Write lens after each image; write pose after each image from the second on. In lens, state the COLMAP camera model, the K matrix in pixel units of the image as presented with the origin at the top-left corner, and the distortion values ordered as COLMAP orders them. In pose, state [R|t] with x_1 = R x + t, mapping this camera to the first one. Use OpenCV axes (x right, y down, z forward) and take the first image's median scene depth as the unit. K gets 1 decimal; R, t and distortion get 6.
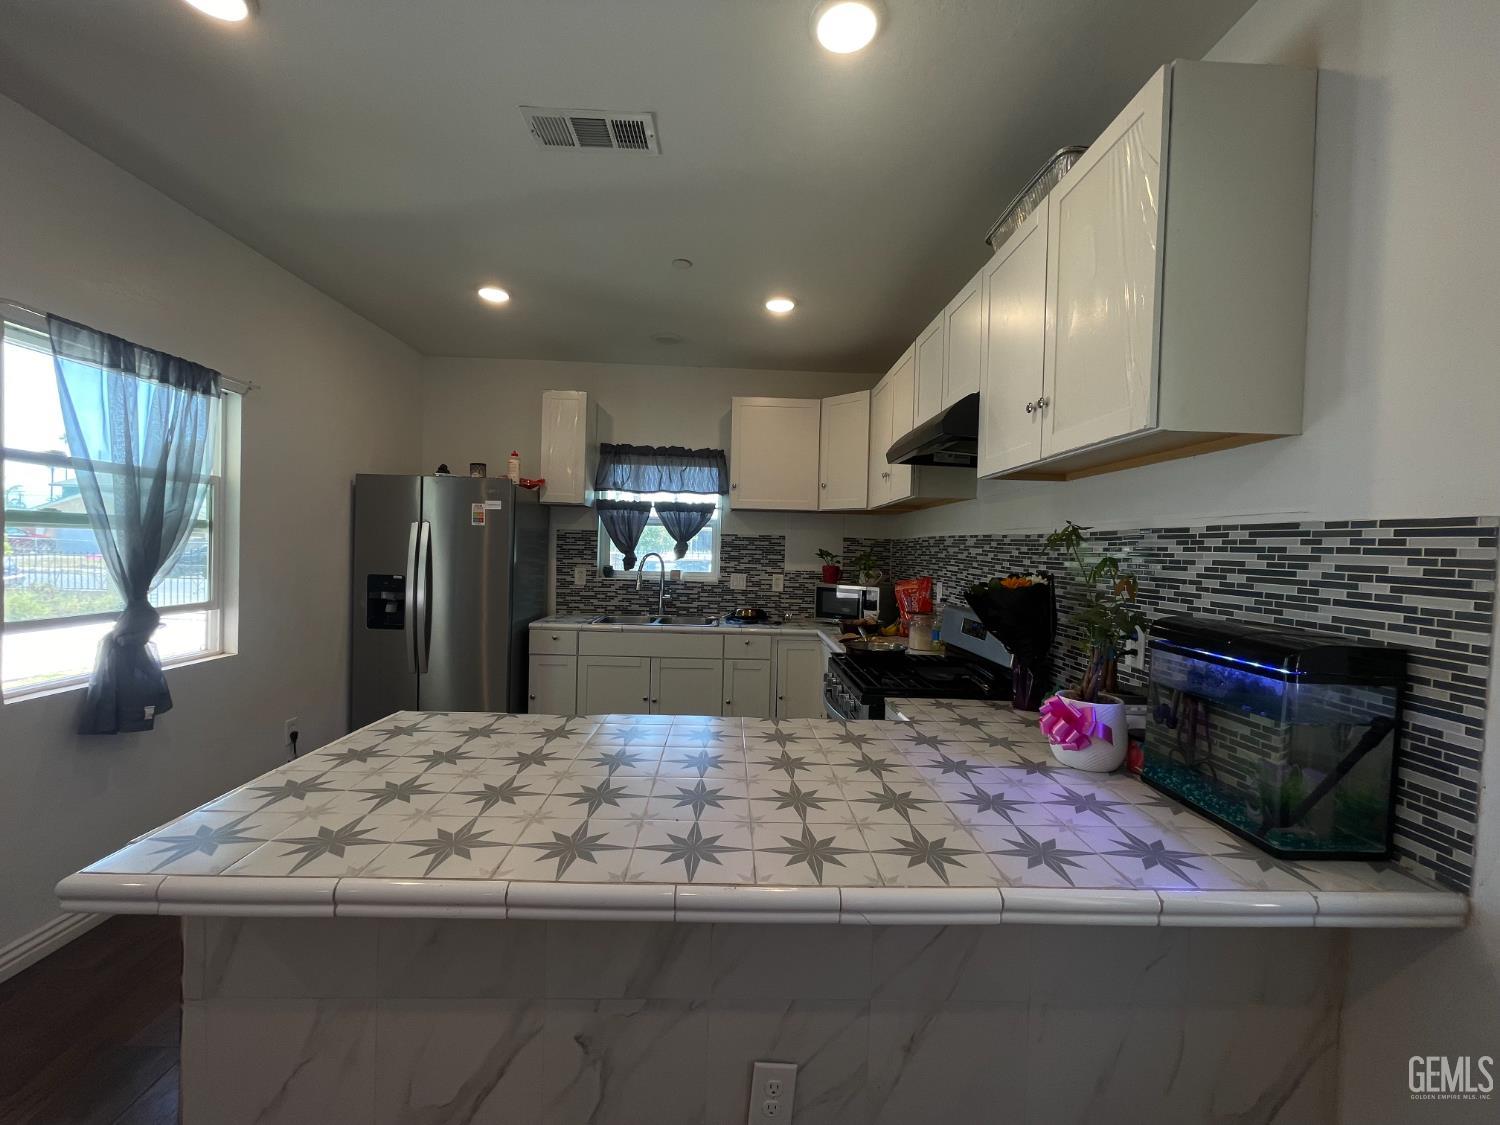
lens RADIAL K [[605.8, 0, 745.1], [0, 605.8, 559.4], [0, 0, 1]] dist [0.004203, 0.000532]
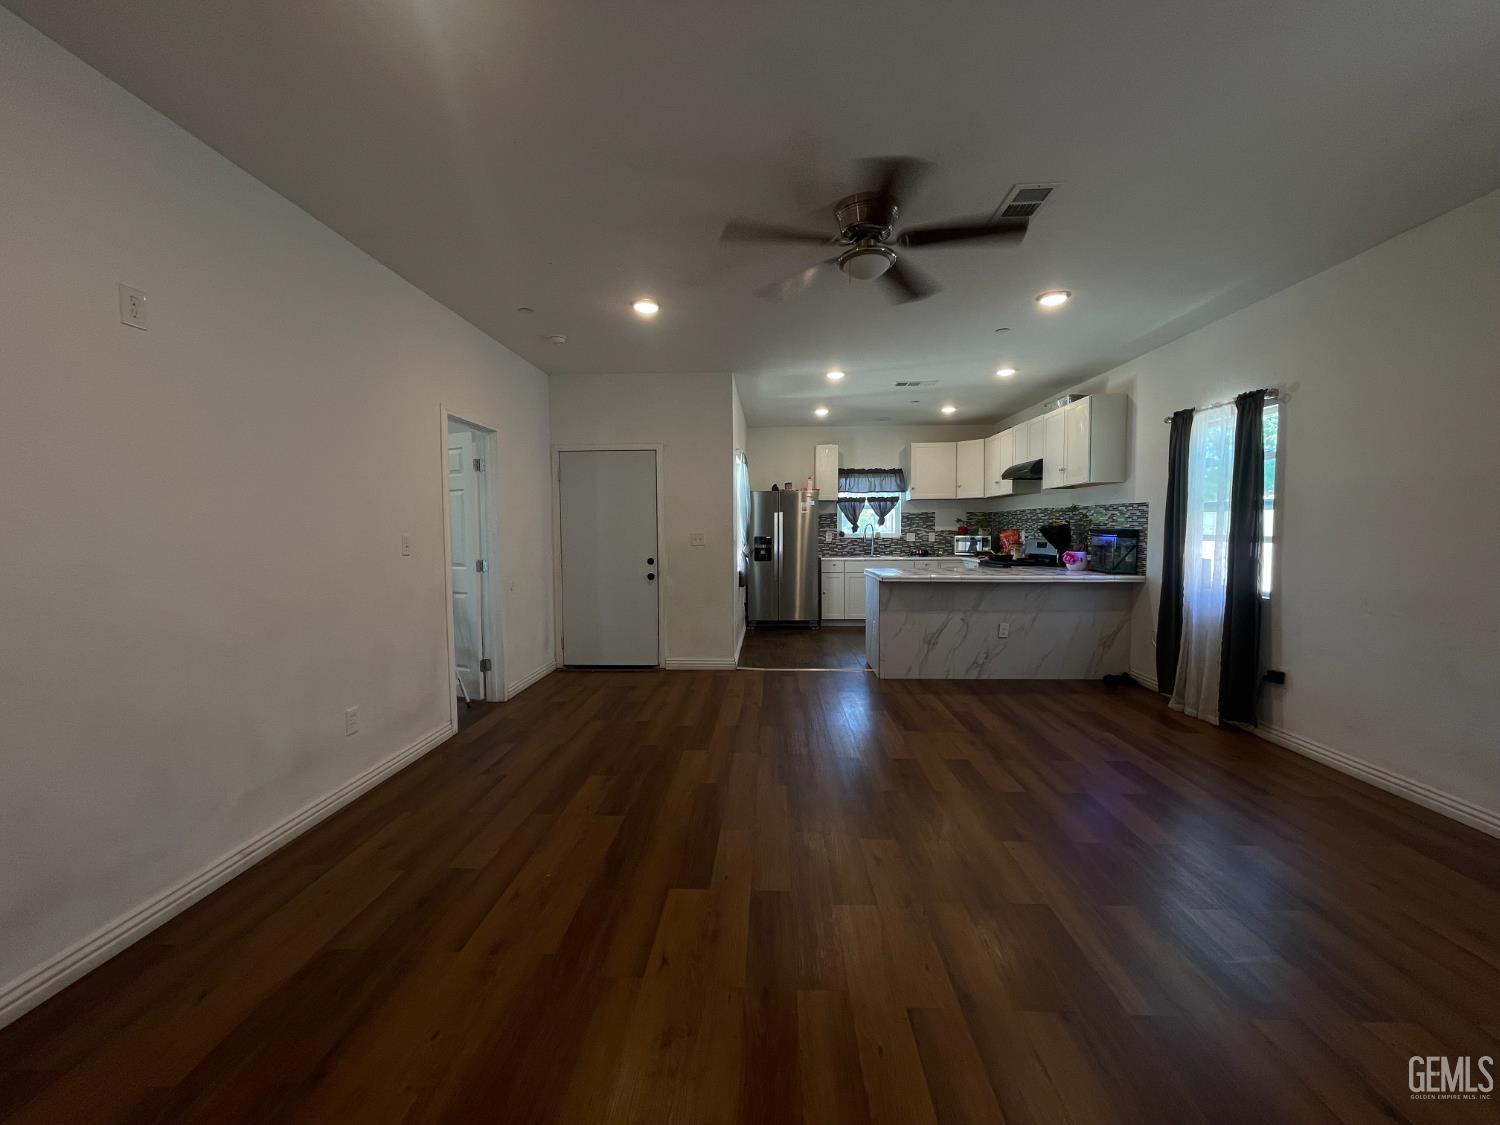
lens RADIAL K [[605.8, 0, 745.8], [0, 605.8, 556.5], [0, 0, 1]] dist [0.004203, 0.000532]
pose [[0.997072, -0.032699, -0.069120, -0.531283], [0.034617, 0.999043, 0.026734, 0.037938], [0.068180, -0.029048, 0.997250, -1.260457]]
